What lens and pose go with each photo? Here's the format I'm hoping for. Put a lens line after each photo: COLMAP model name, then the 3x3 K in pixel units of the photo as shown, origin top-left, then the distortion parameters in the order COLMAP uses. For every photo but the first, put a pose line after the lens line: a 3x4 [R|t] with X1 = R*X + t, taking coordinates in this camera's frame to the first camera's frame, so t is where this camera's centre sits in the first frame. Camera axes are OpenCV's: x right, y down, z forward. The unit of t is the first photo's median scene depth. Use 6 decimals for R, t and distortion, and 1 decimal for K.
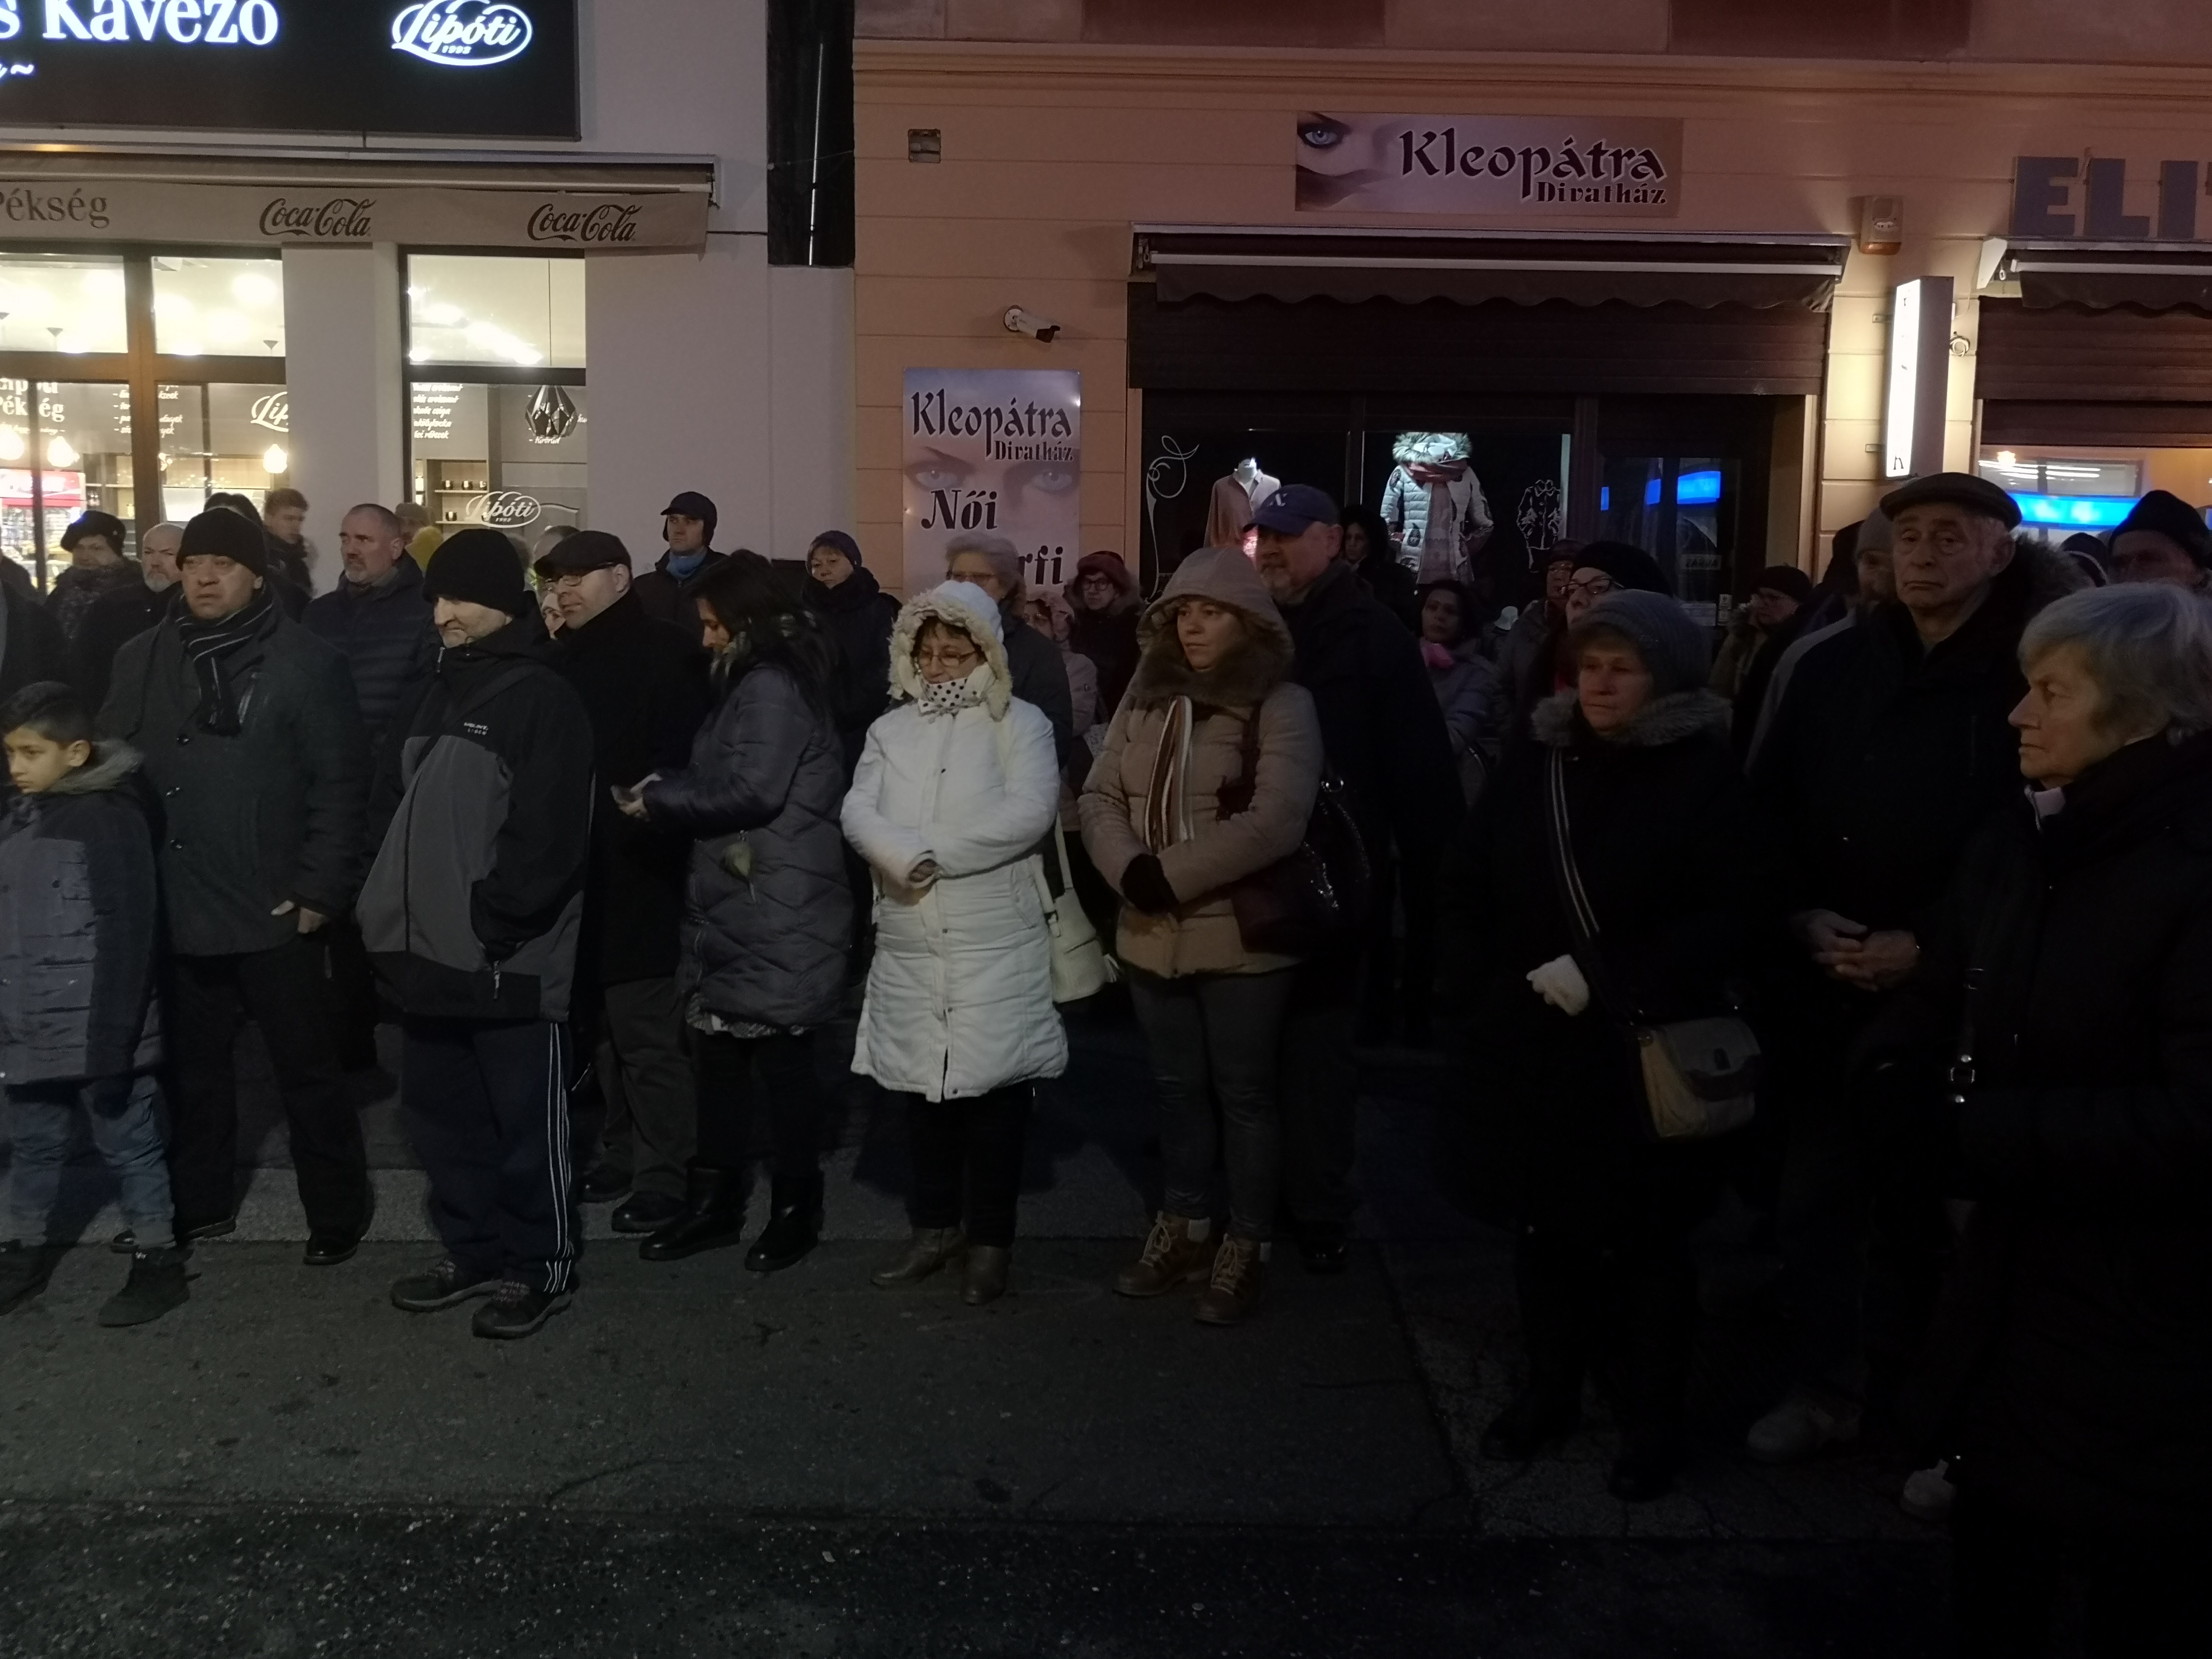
lens RADIAL K [[2414.3, 0, 1106.0], [0, 2414.3, 829.5], [0, 0, 1]] dist [0.027446, -0.036774]
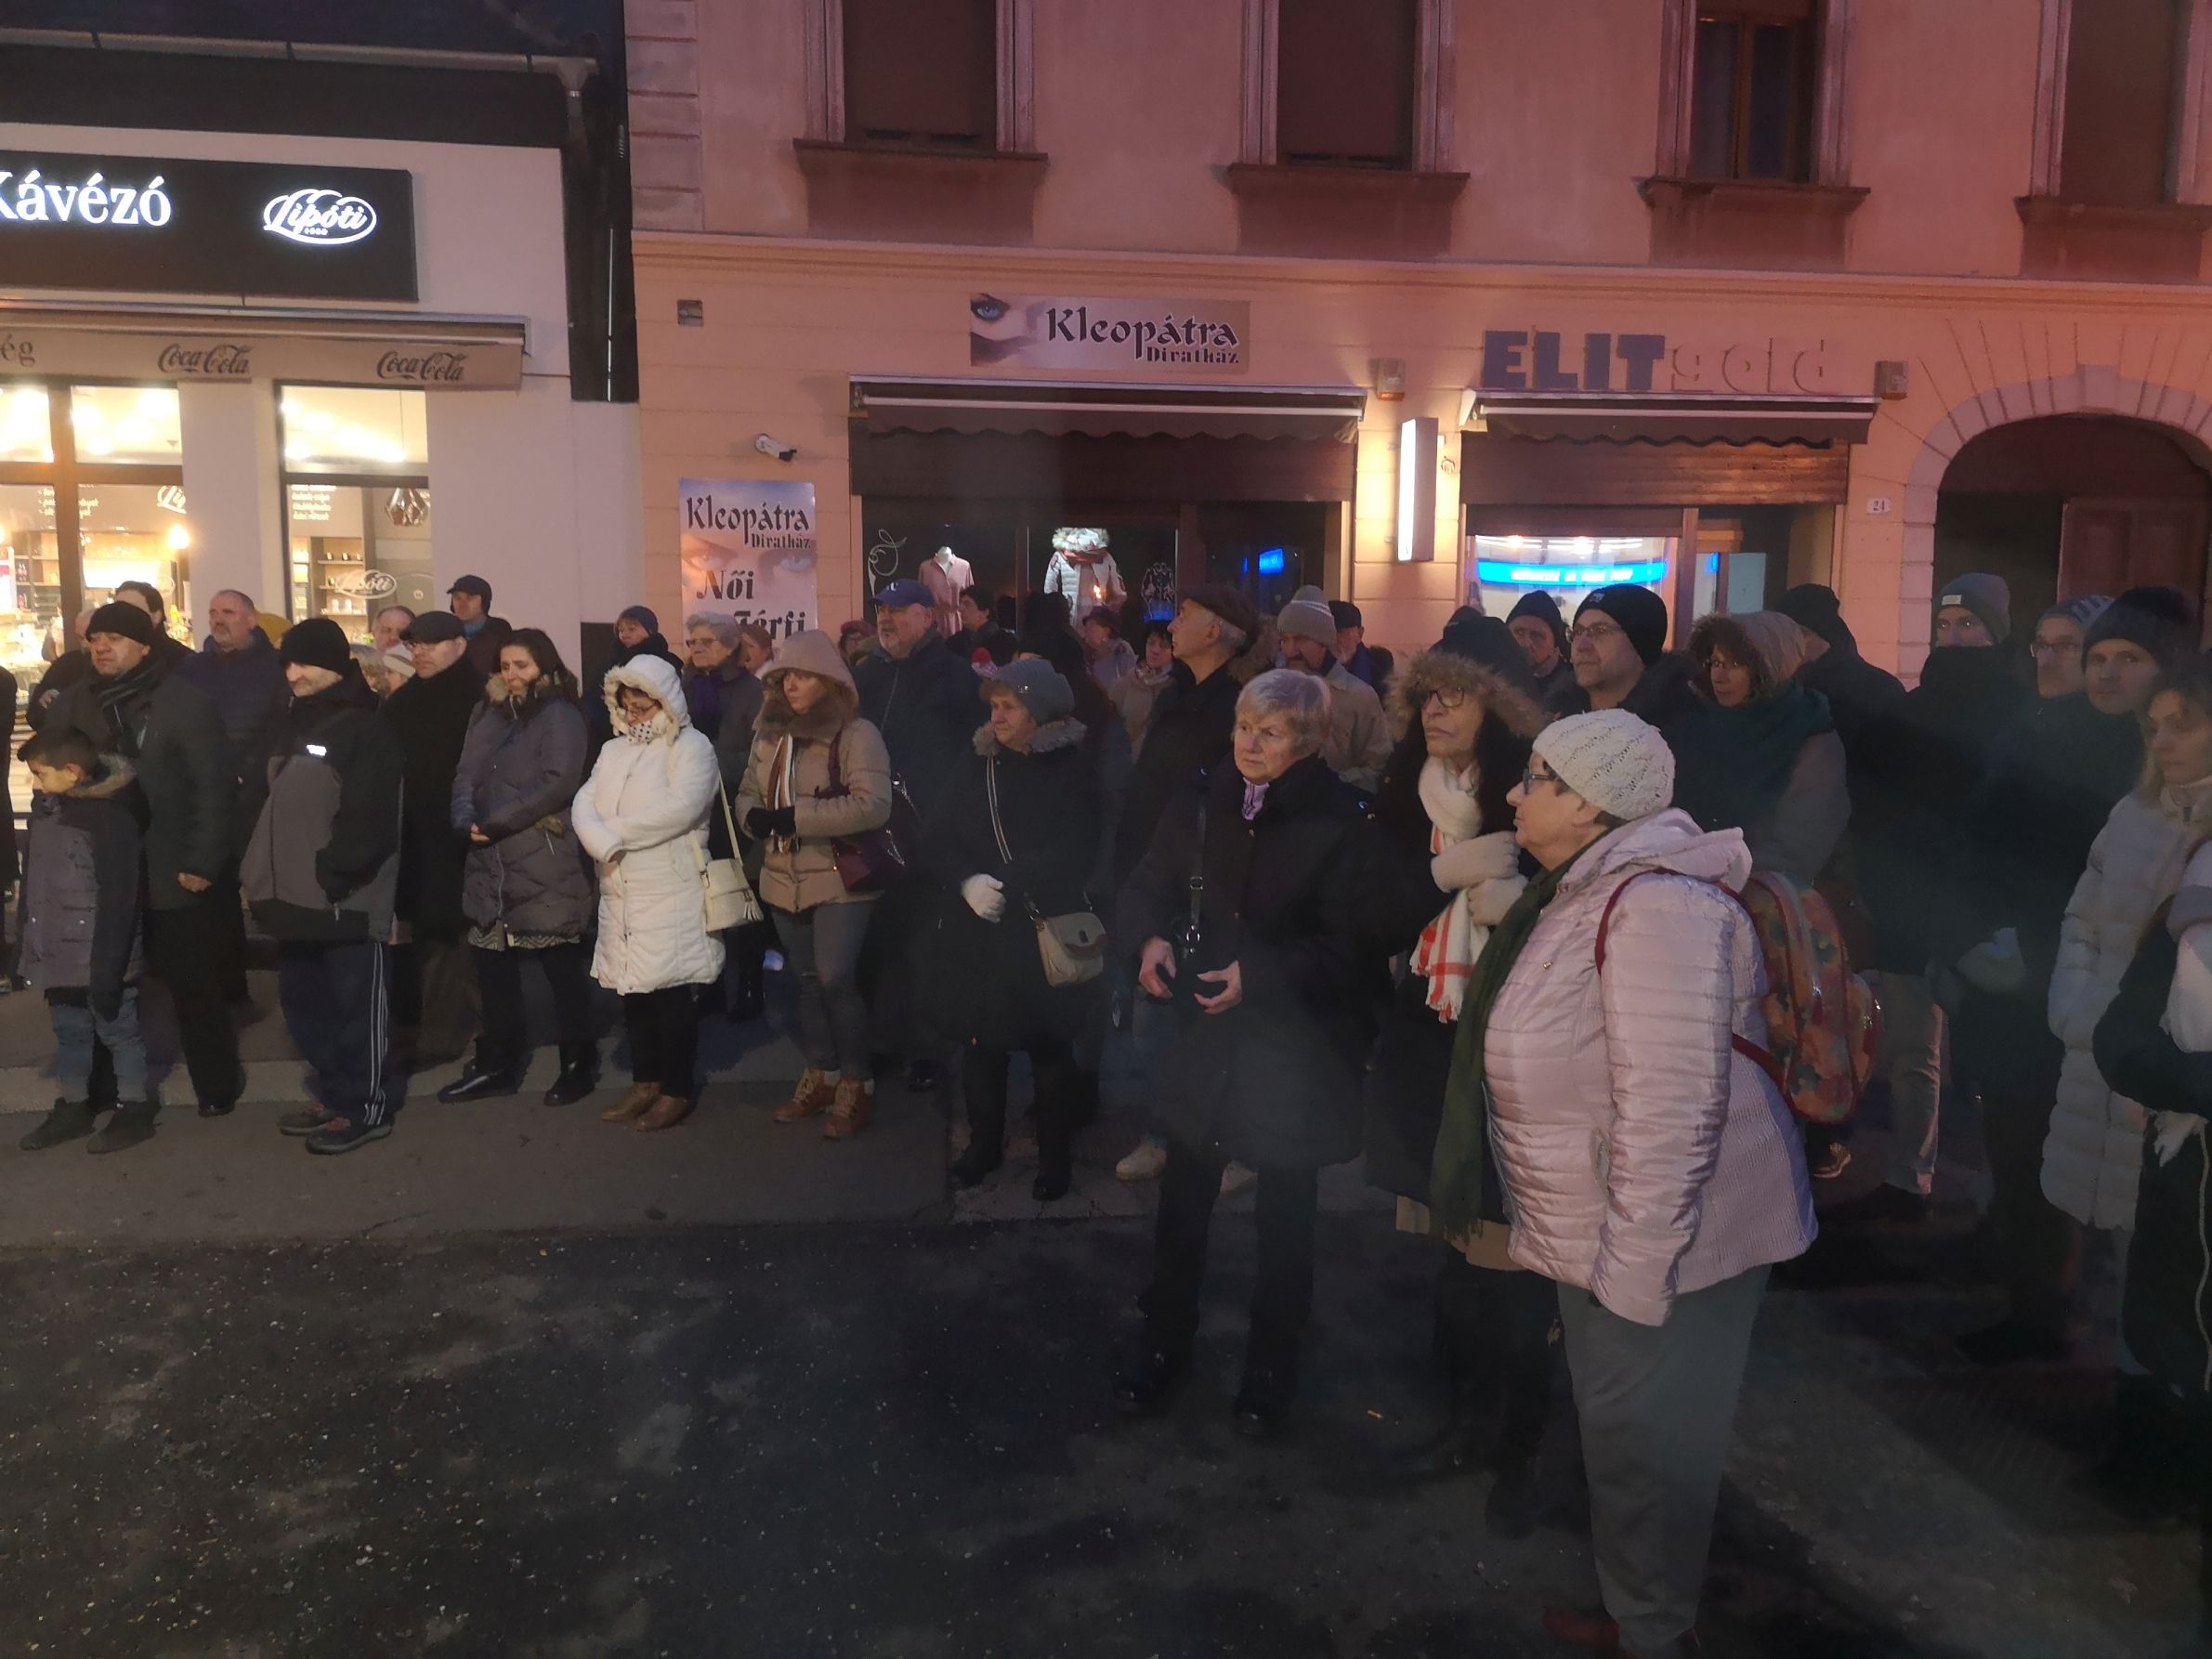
lens RADIAL K [[2045.1, 0, 1171.4], [0, 2045.1, 819.6], [0, 0, 1]] dist [0.195443, -0.281772]
pose [[0.993899, -0.017029, 0.108974, 0.059408], [0.017451, 0.999843, -0.002919, 0.006087], [-0.108907, 0.004803, 0.994040, -0.173591]]
